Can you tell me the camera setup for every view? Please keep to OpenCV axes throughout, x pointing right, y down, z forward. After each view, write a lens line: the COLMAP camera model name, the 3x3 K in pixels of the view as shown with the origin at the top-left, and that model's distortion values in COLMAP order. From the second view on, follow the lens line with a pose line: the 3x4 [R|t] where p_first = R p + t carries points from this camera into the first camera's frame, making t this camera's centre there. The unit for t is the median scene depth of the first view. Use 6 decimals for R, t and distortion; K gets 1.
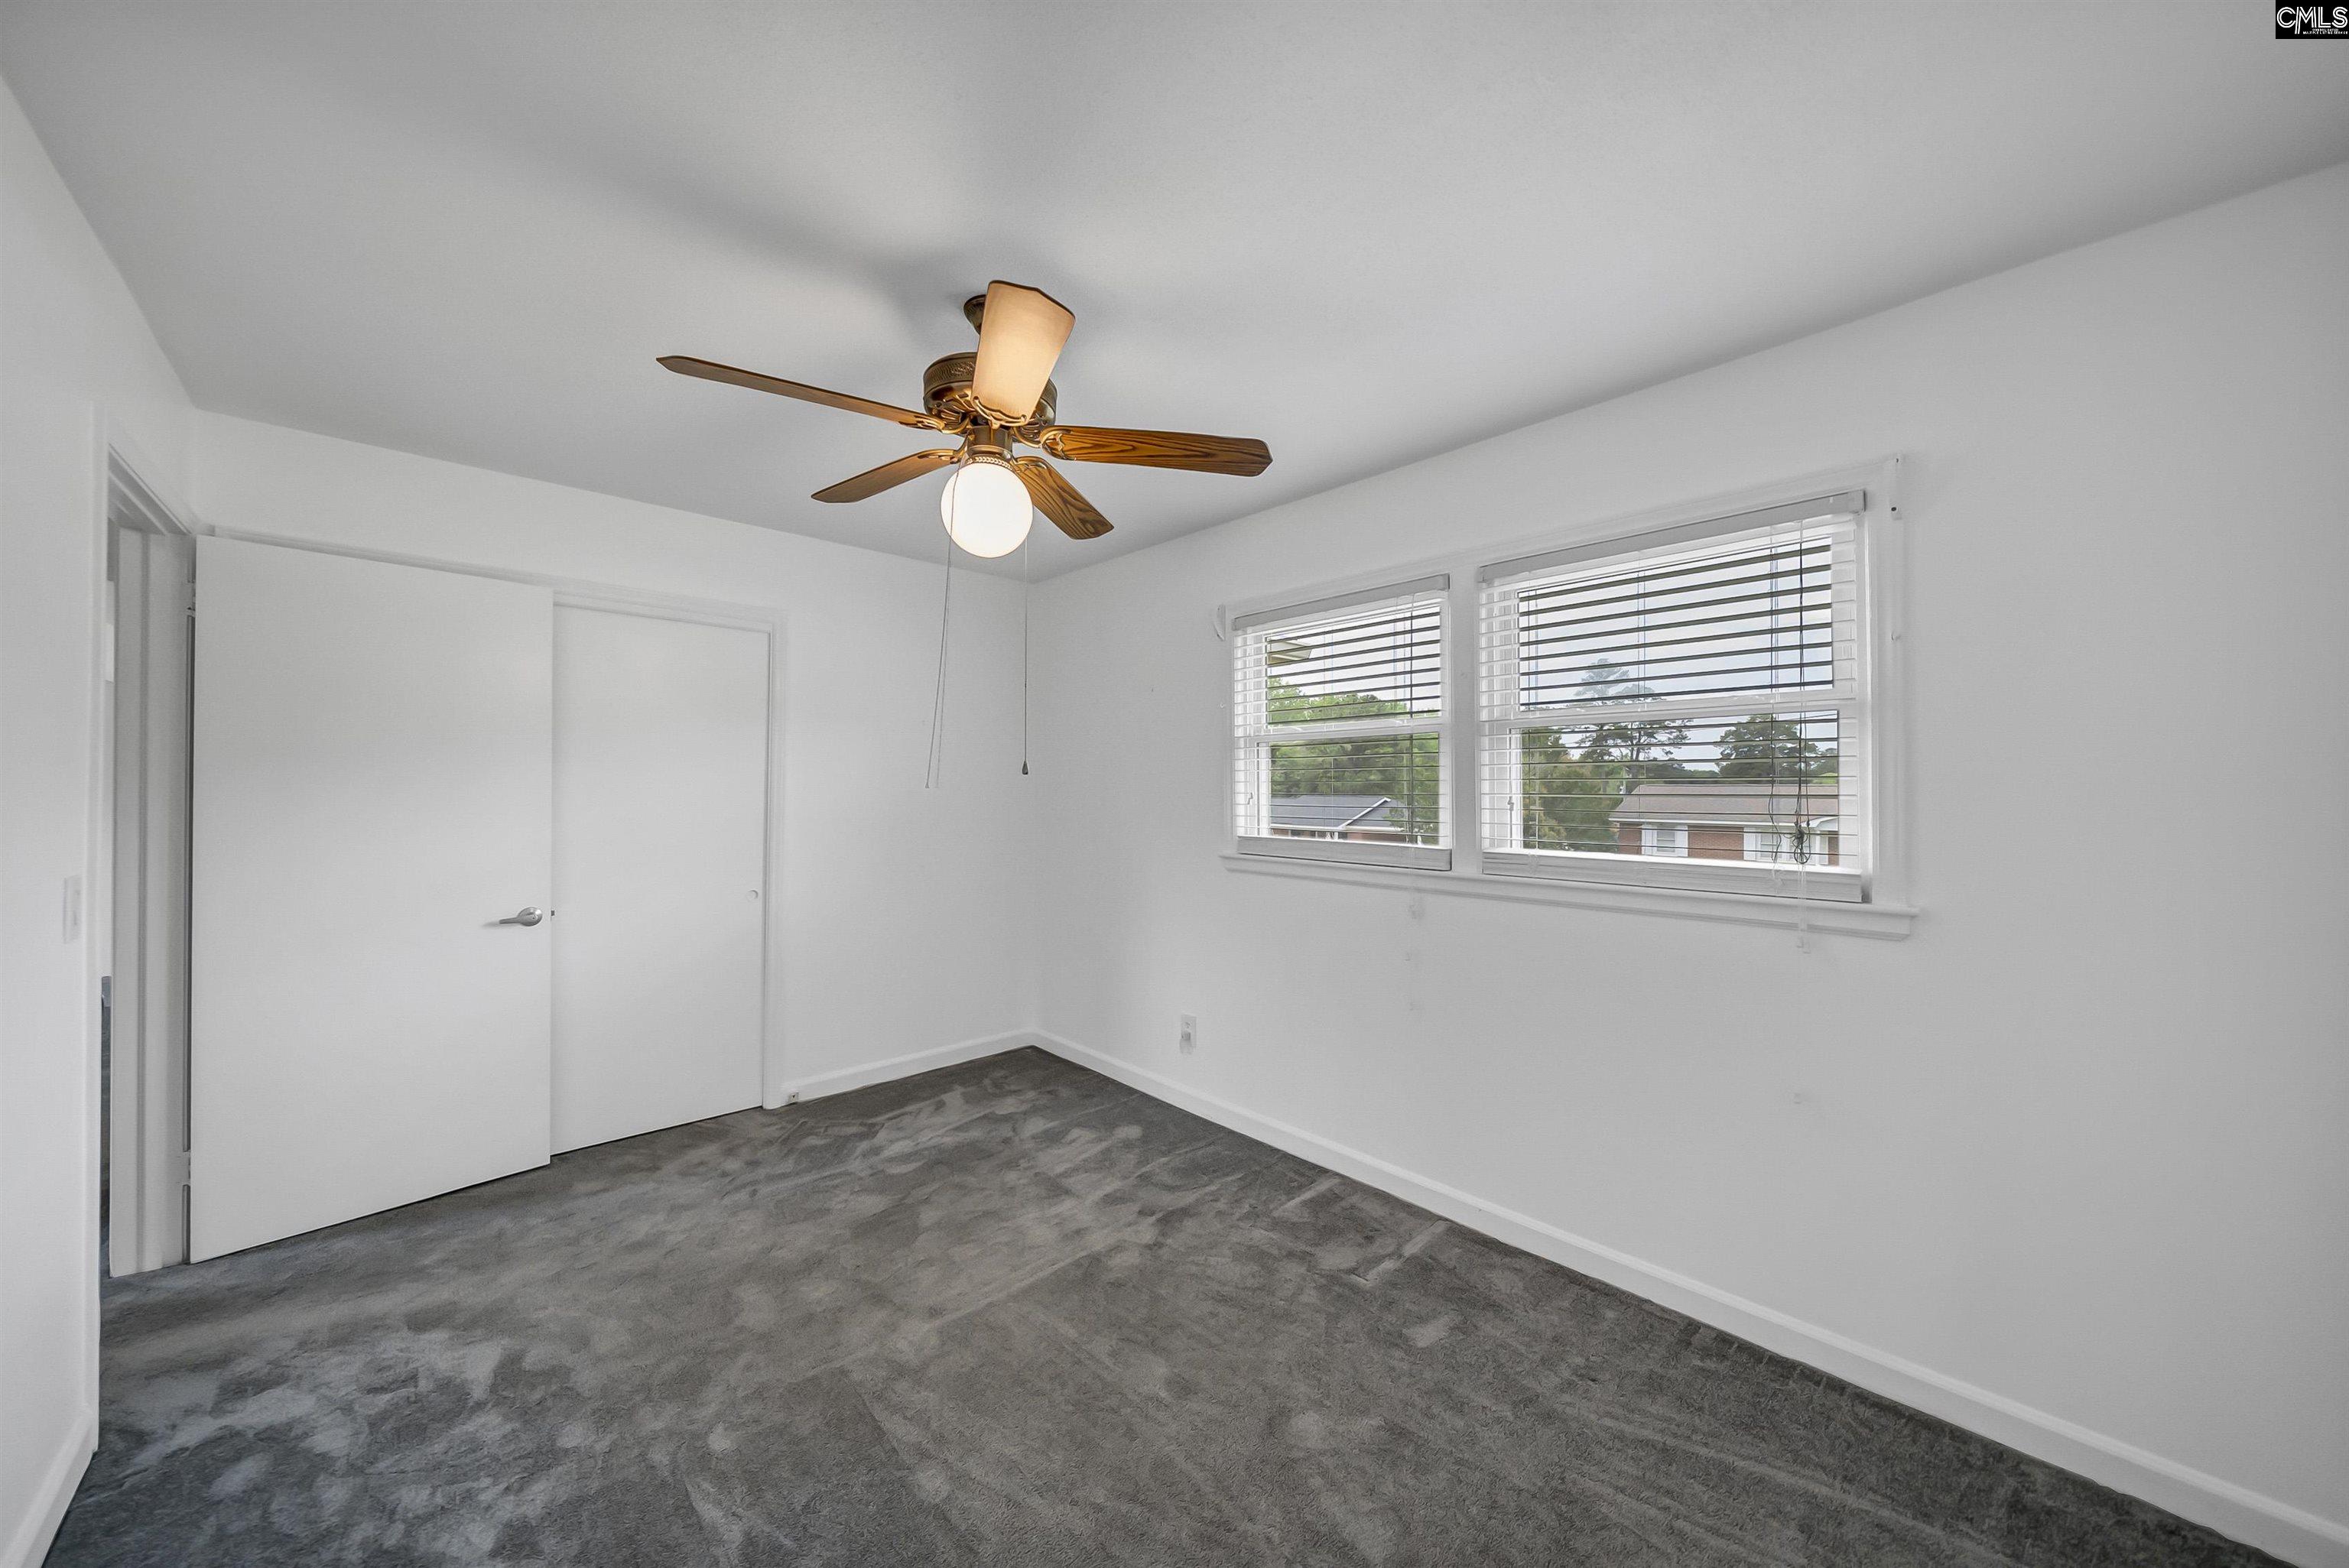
lens RADIAL K [[821.2, 0, 1174.4], [0, 821.2, 791.7], [0, 0, 1]] dist [-0.010775, 0.001757]
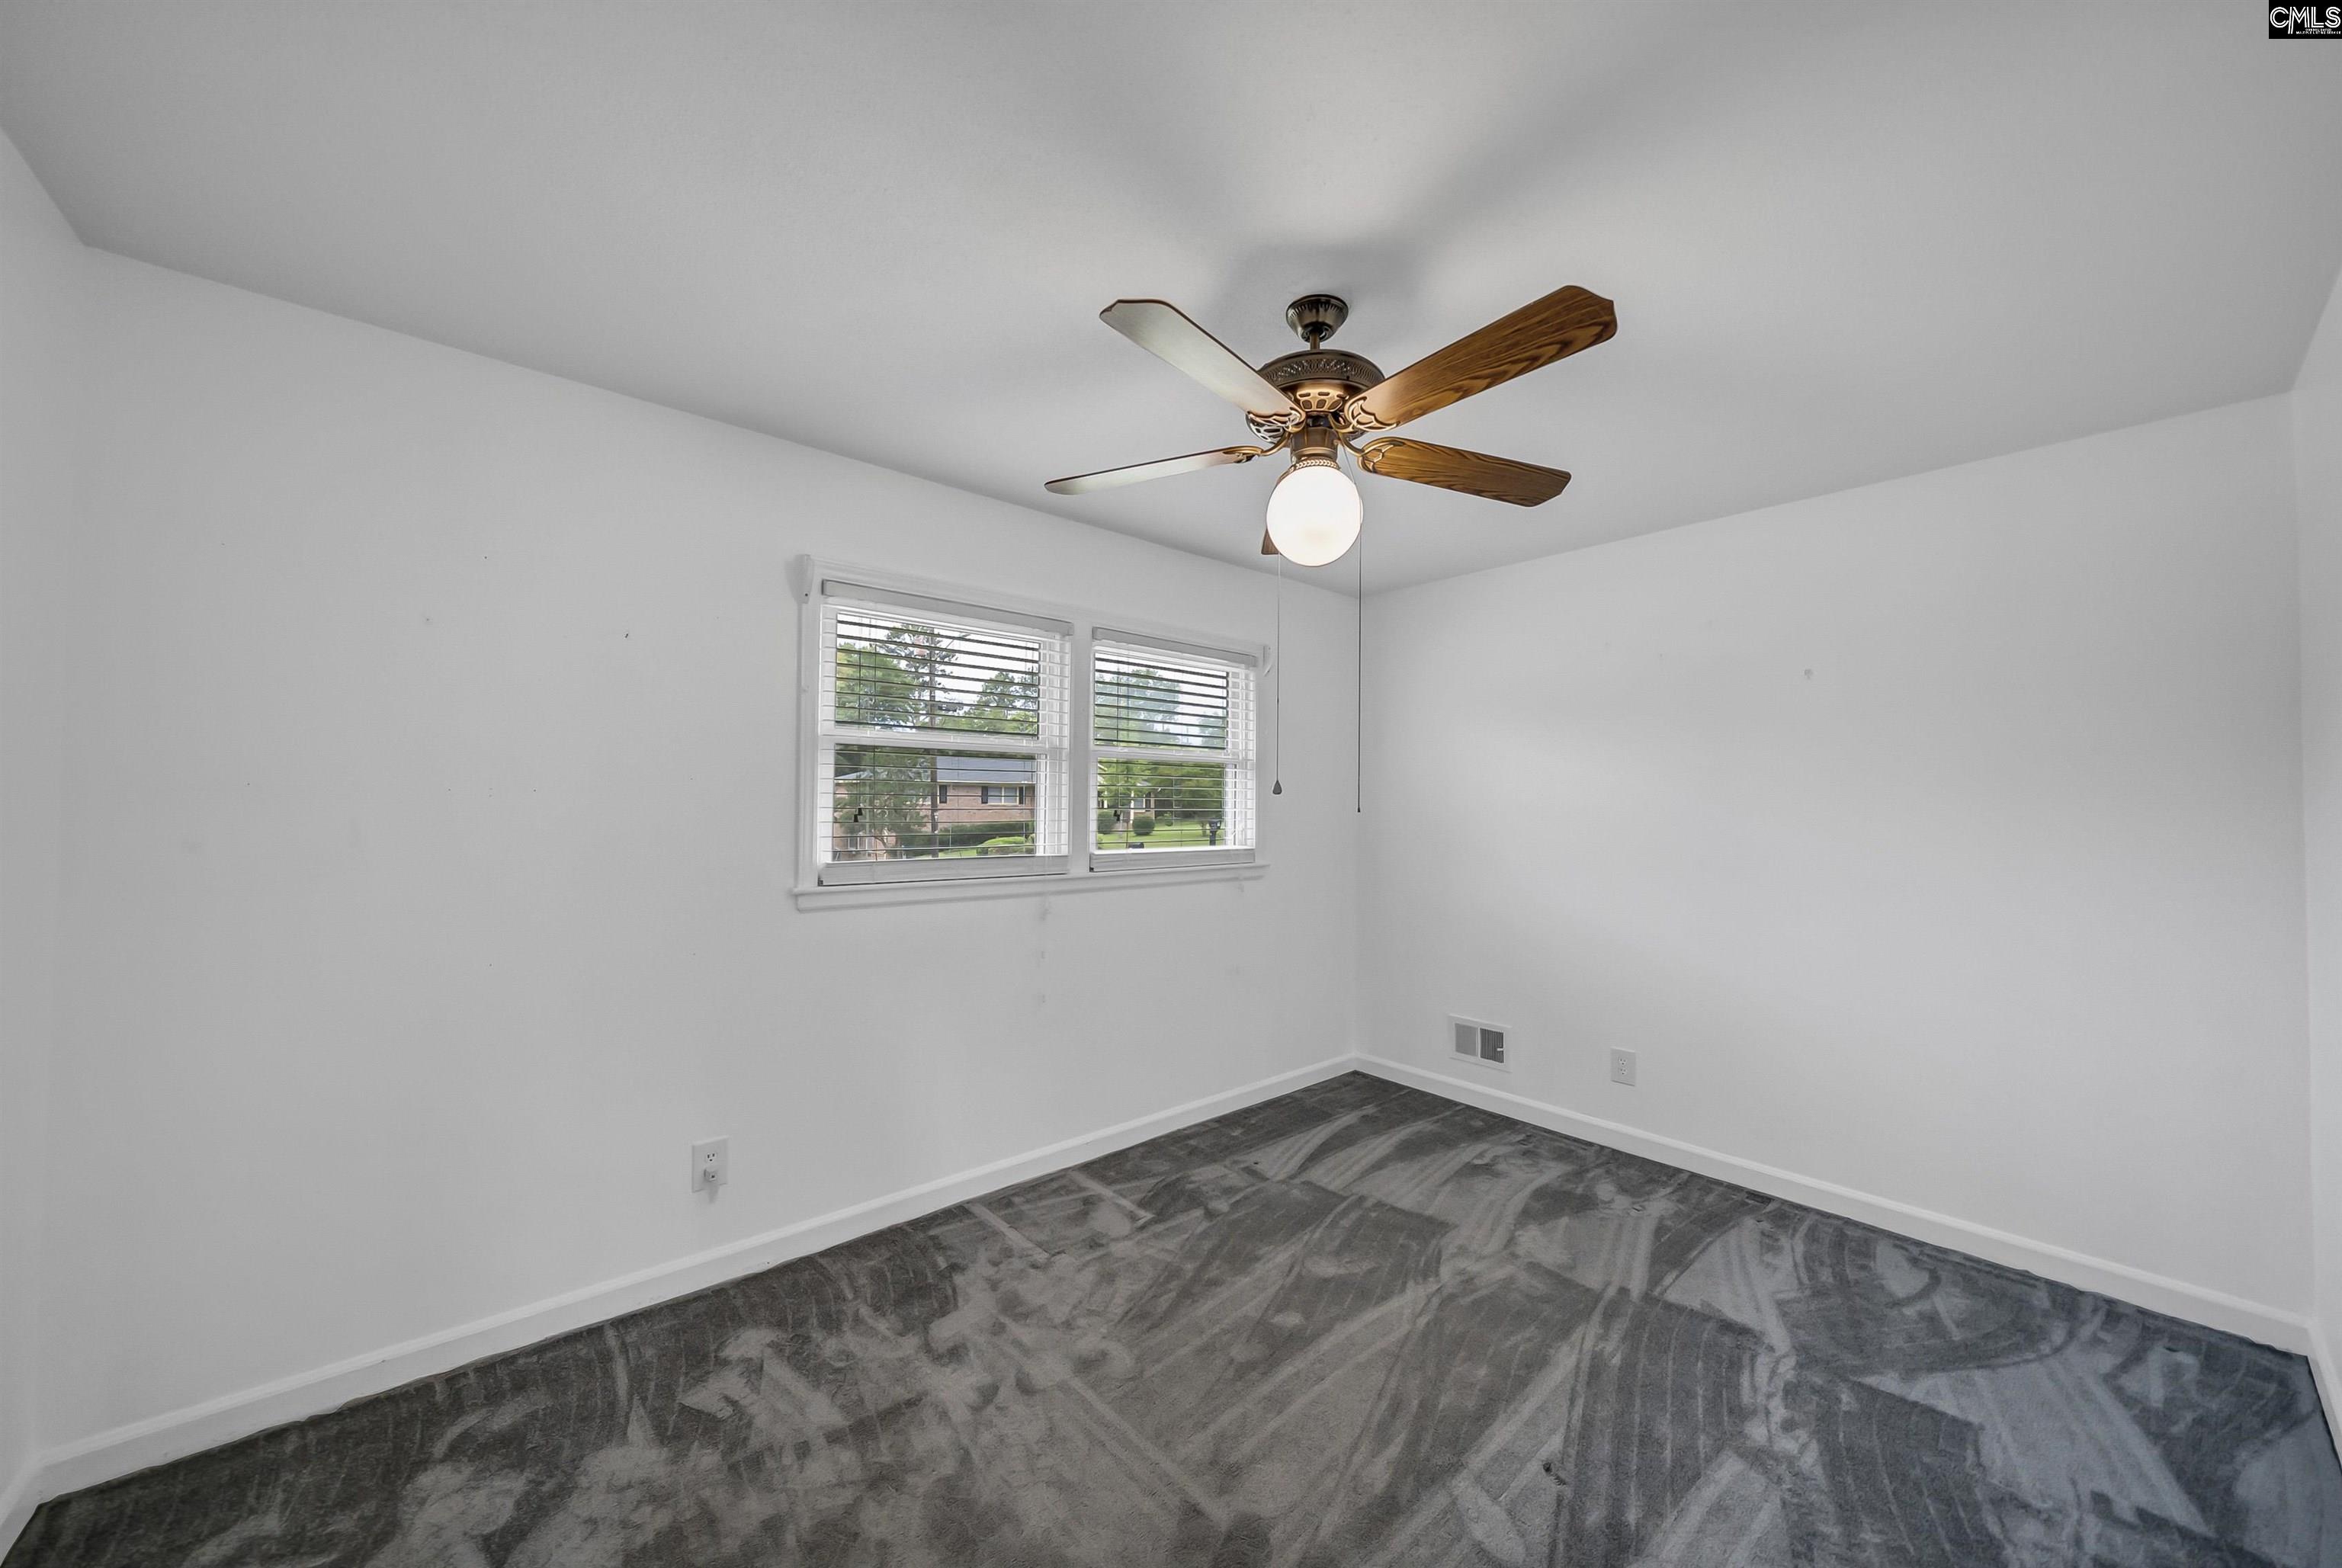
lens RADIAL K [[818.8, 0, 1171.4], [0, 818.8, 791.8], [0, 0, 1]] dist [-0.010775, 0.001757]
pose [[0.045524, 0.009999, 0.998913, -0.889239], [-0.007884, 0.999922, -0.009649, -0.011180], [-0.998932, -0.007436, 0.045599, 0.841802]]
